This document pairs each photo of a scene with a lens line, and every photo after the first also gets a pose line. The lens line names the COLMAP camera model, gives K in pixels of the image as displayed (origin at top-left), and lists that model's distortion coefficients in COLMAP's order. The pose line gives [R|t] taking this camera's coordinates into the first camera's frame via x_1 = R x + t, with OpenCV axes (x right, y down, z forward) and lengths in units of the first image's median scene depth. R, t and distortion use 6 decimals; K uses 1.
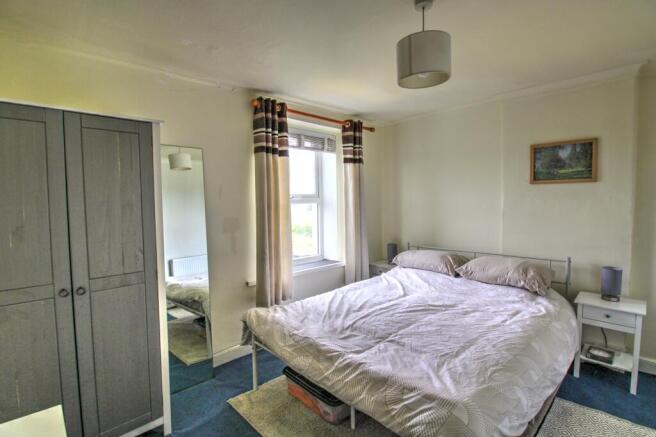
lens RADIAL K [[319.8, 0, 330.9], [0, 319.8, 215.9], [0, 0, 1]] dist [-0.015836, 0.000305]
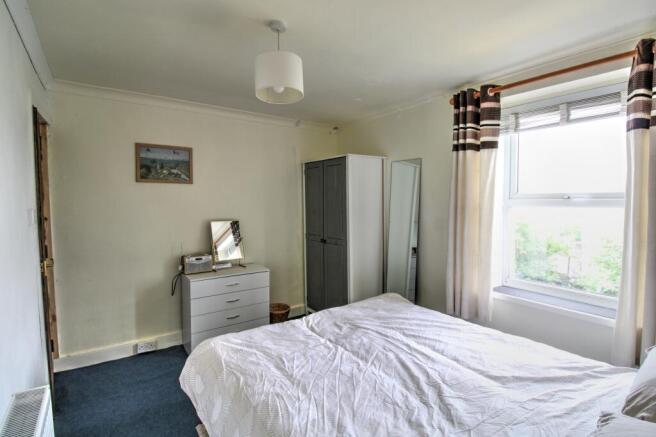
lens RADIAL K [[319.8, 0, 330.9], [0, 319.8, 215.9], [0, 0, 1]] dist [-0.015836, 0.000305]
pose [[-0.142893, 0.063045, -0.987728, 0.945773], [-0.048494, 0.996325, 0.070609, -0.066180], [0.988549, 0.057988, -0.139310, 0.927574]]
